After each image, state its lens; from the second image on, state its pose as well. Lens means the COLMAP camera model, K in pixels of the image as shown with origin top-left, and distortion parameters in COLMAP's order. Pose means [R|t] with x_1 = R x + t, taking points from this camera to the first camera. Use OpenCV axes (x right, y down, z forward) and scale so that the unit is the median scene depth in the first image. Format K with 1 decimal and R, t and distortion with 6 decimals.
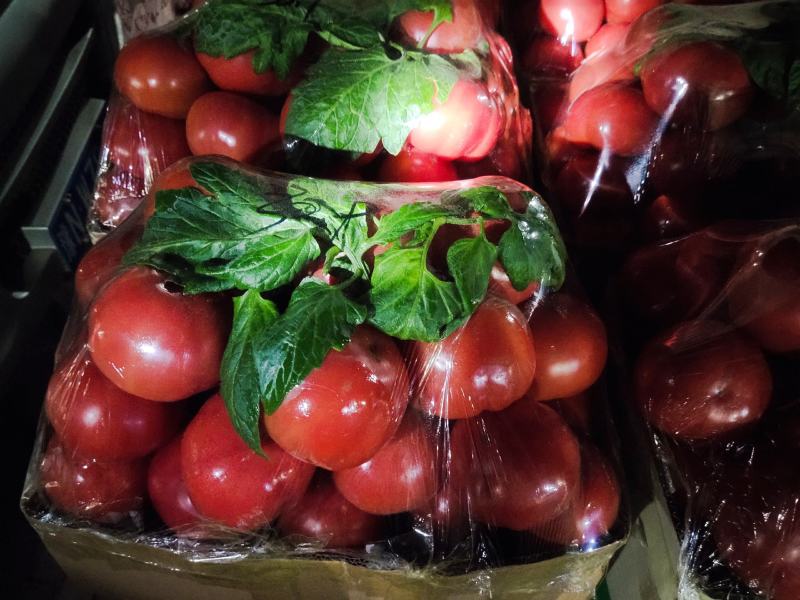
lens RADIAL K [[644.7, 0, 400.0], [0, 644.7, 300.0], [0, 0, 1]] dist [0.119727, -0.193623]
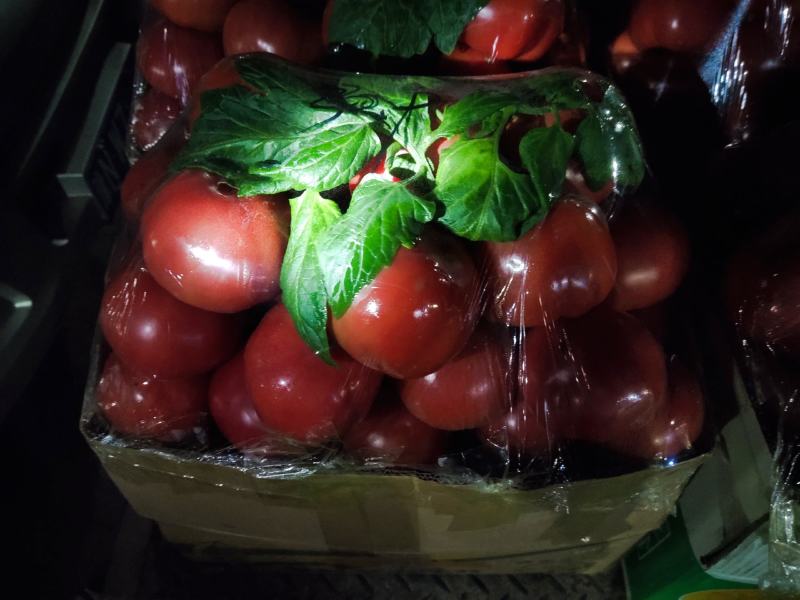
lens RADIAL K [[644.7, 0, 400.0], [0, 644.7, 300.0], [0, 0, 1]] dist [0.119727, -0.193623]
pose [[0.998567, -0.026096, -0.046716, -0.056169], [0.029488, 0.996863, 0.073442, 0.070756], [0.044653, -0.074714, 0.996205, 0.065962]]
